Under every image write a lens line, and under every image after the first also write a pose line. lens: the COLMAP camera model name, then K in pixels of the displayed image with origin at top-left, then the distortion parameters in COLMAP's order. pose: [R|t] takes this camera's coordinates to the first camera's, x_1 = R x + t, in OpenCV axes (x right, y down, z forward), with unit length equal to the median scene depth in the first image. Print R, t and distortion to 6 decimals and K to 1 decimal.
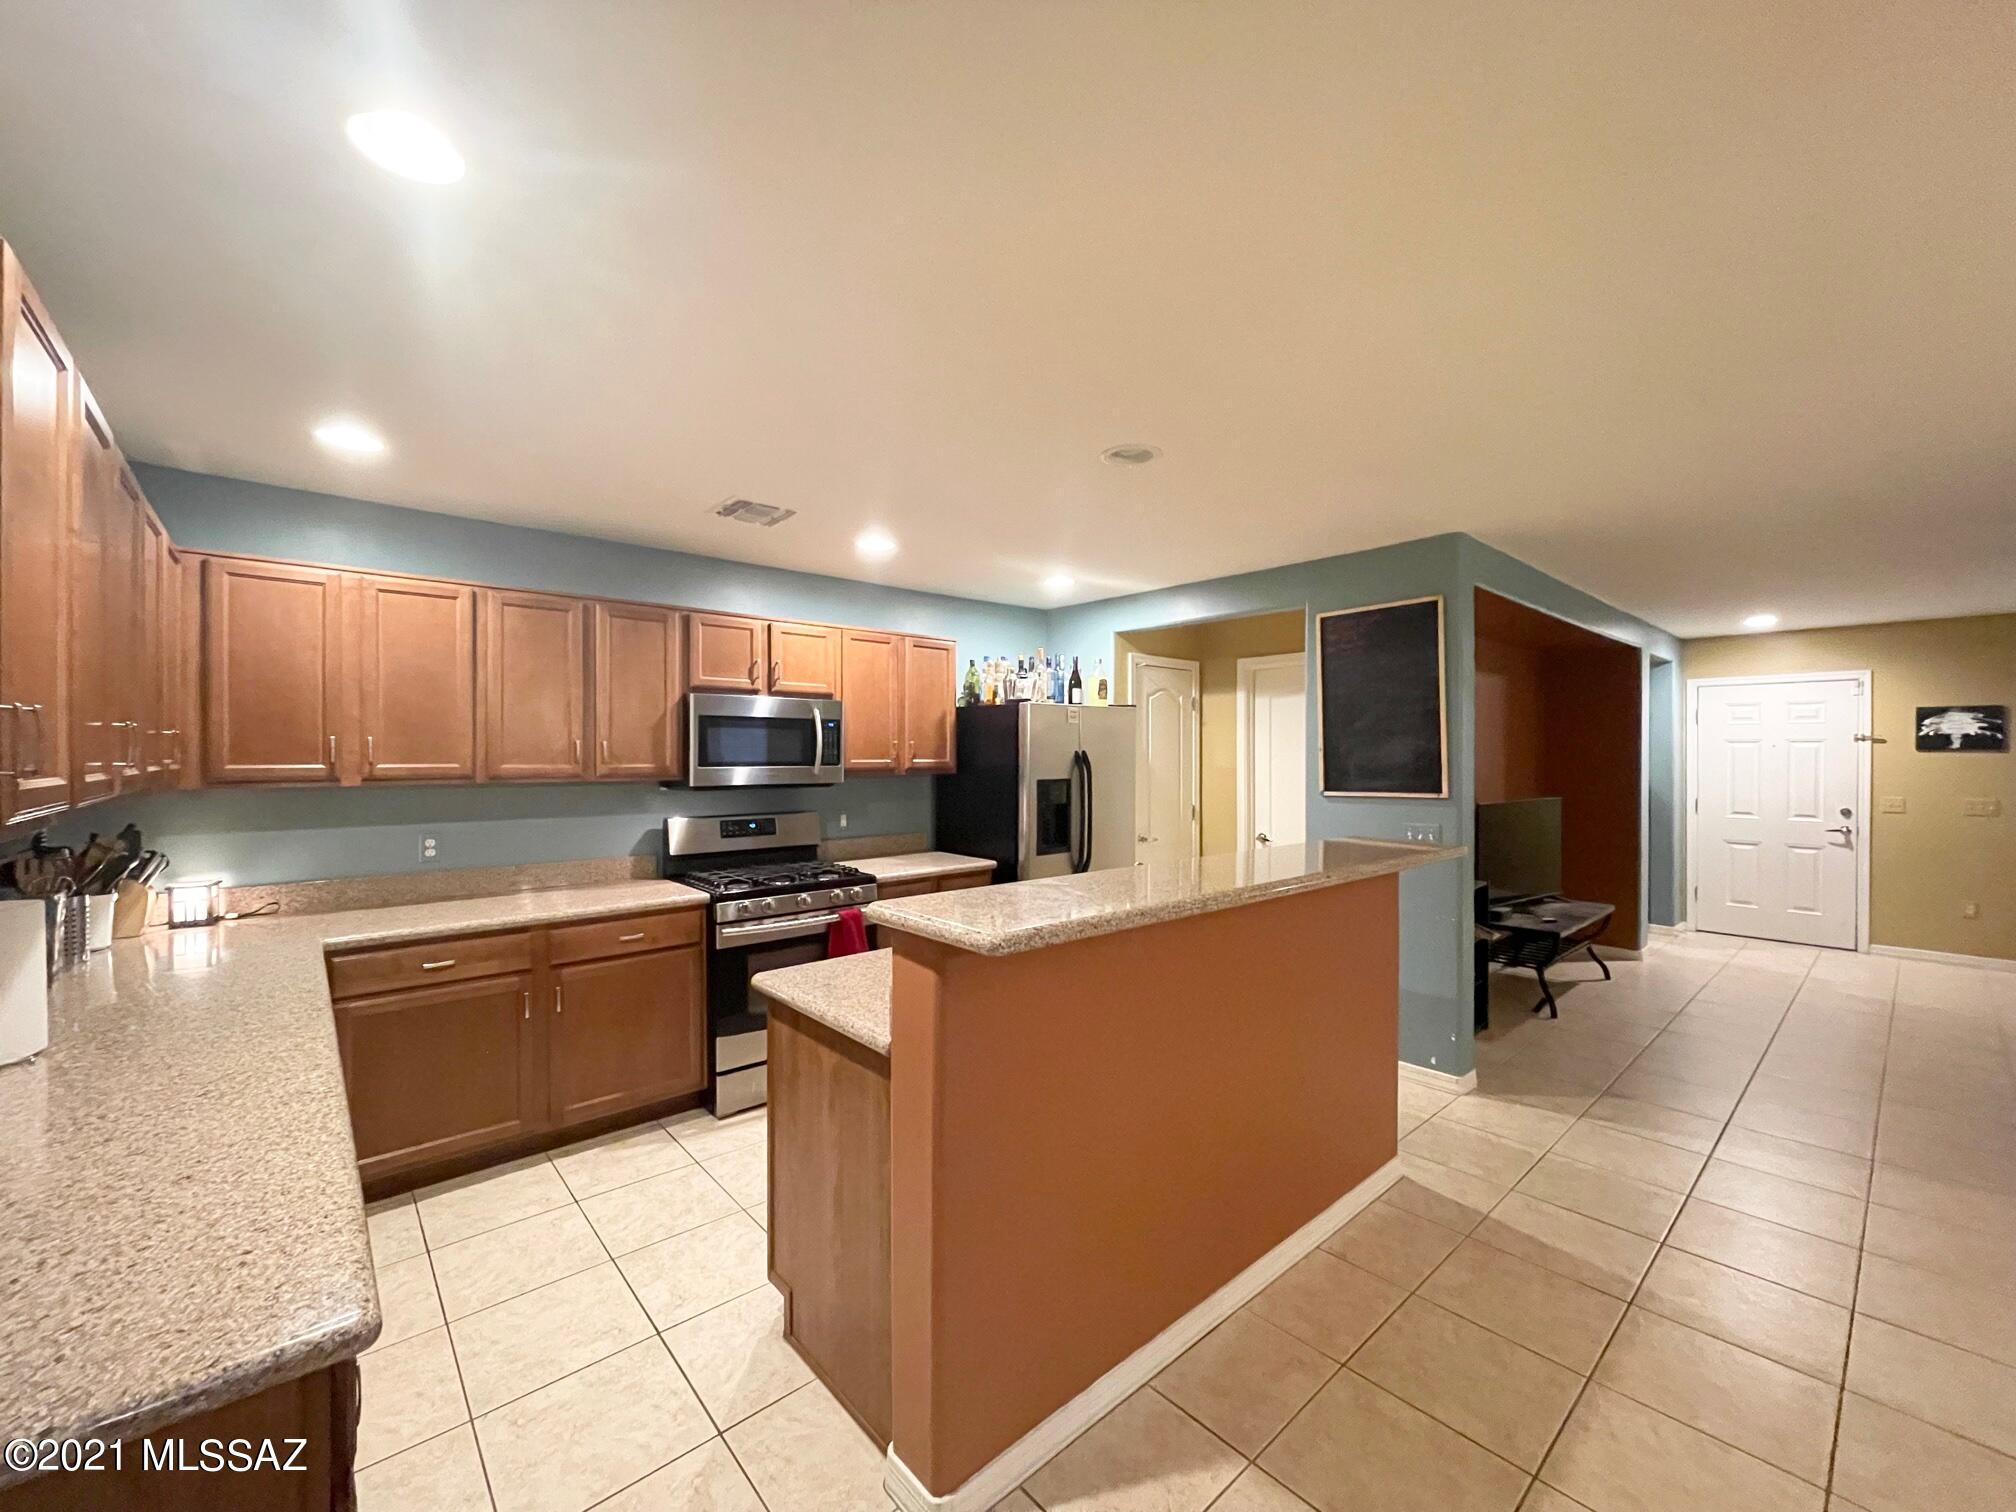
lens RADIAL K [[814.0, 0, 1018.9], [0, 814.0, 755.5], [0, 0, 1]] dist [0.003886, -0.000595]
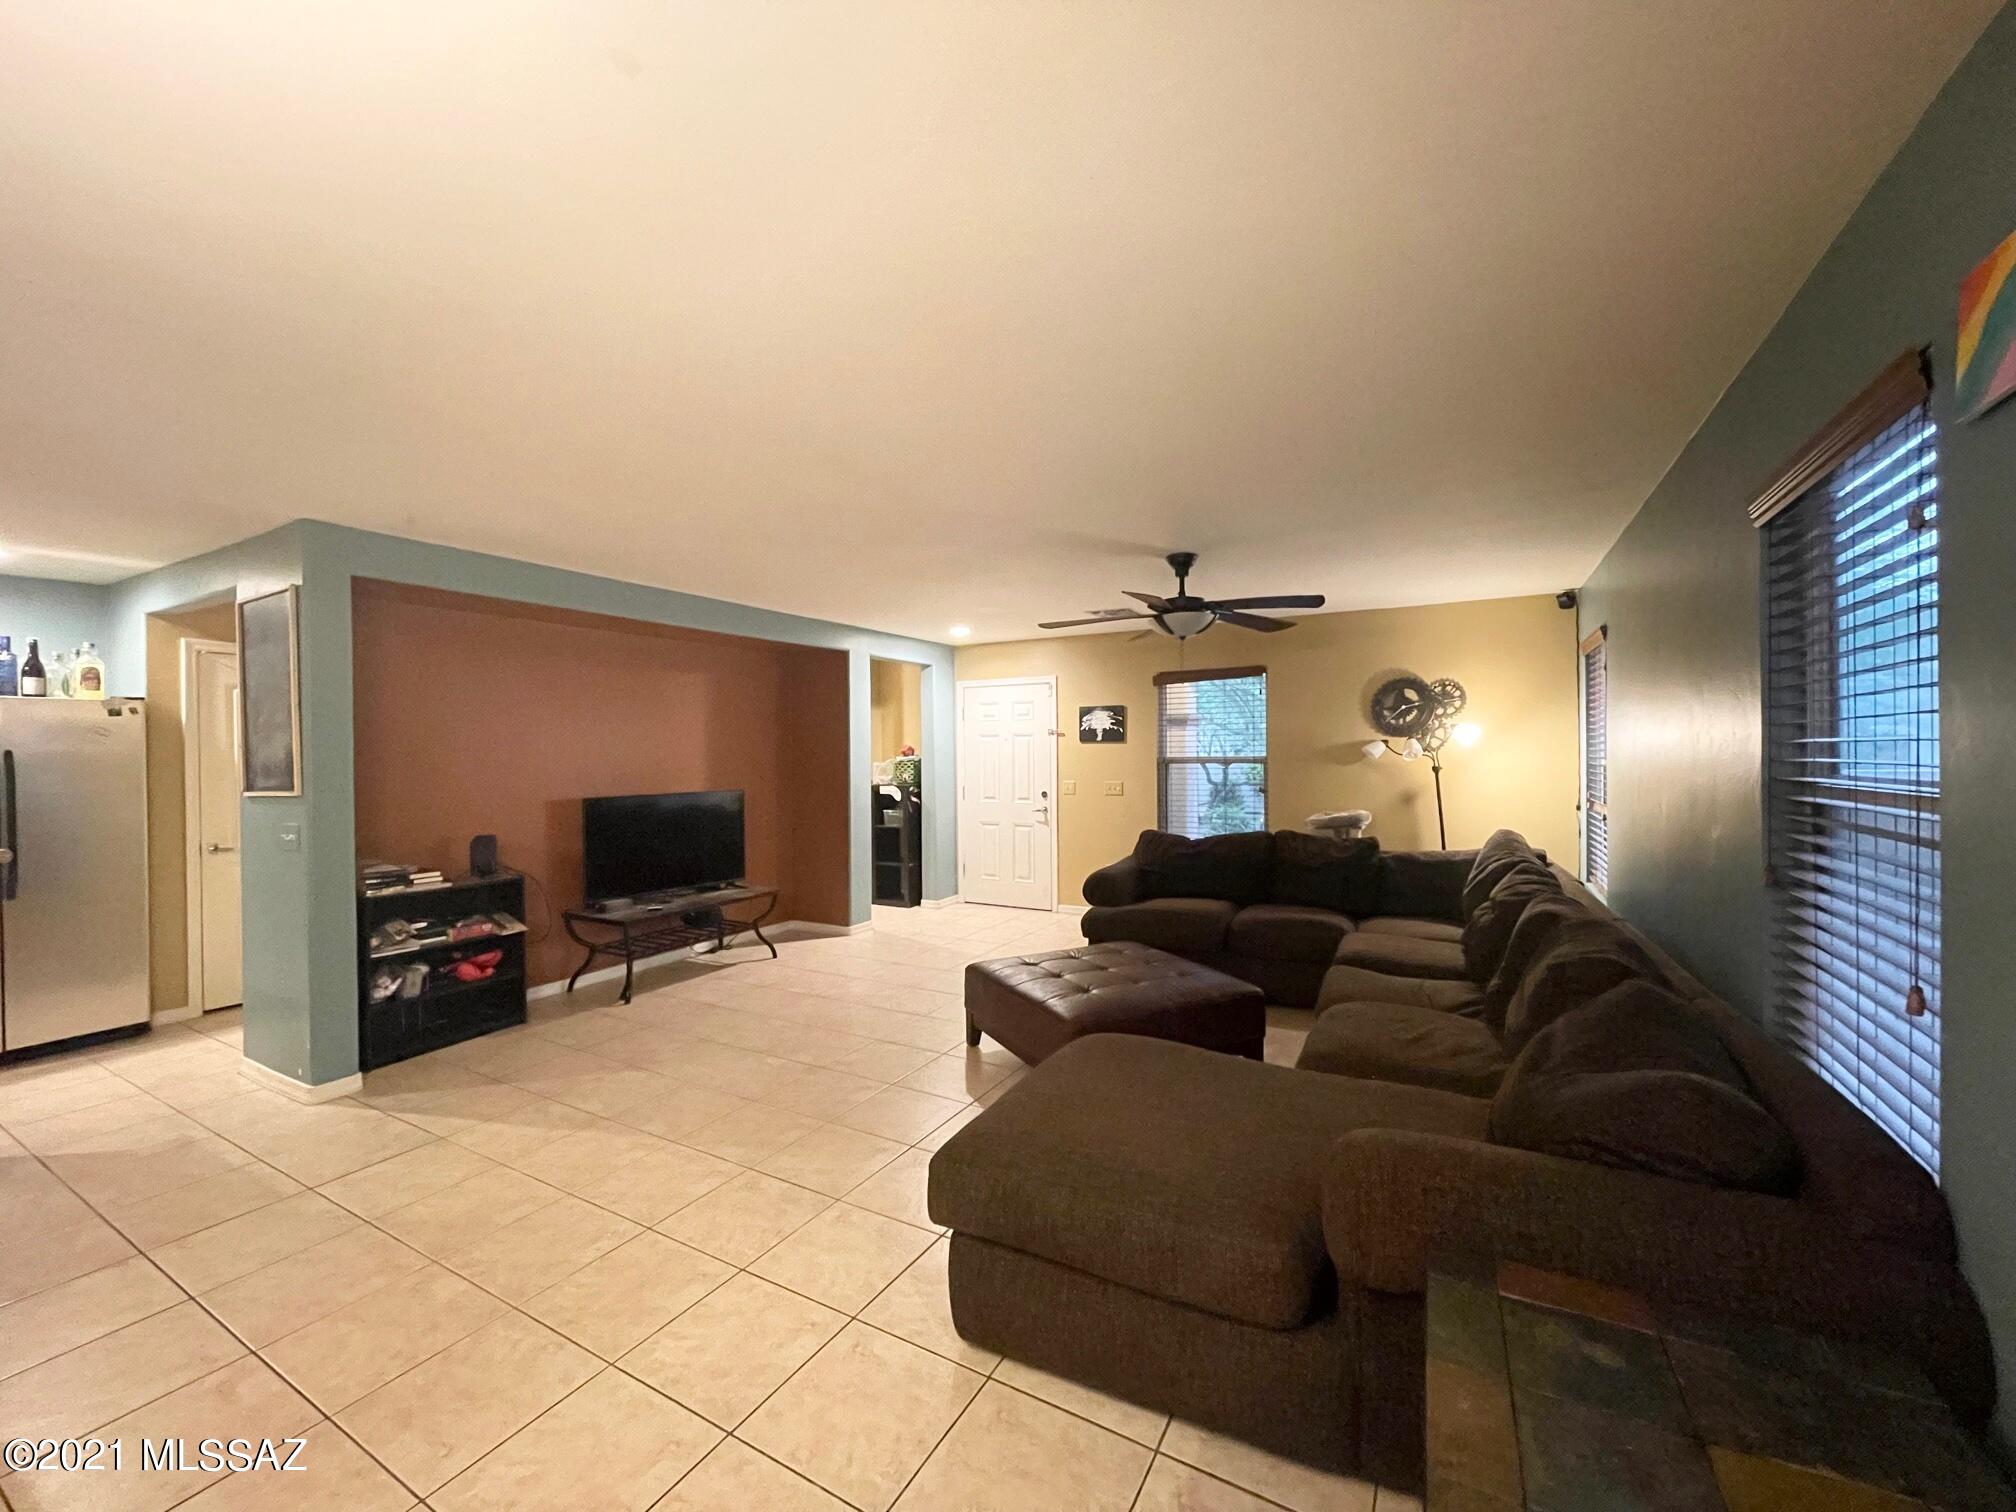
lens RADIAL K [[814.0, 0, 1001.9], [0, 814.0, 745.3], [0, 0, 1]] dist [0.003886, -0.000595]
pose [[0.946912, -0.010005, 0.321337, 0.617897], [0.013614, 0.999867, -0.008986, 0.007934], [-0.321205, 0.012884, 0.946922, -0.108455]]
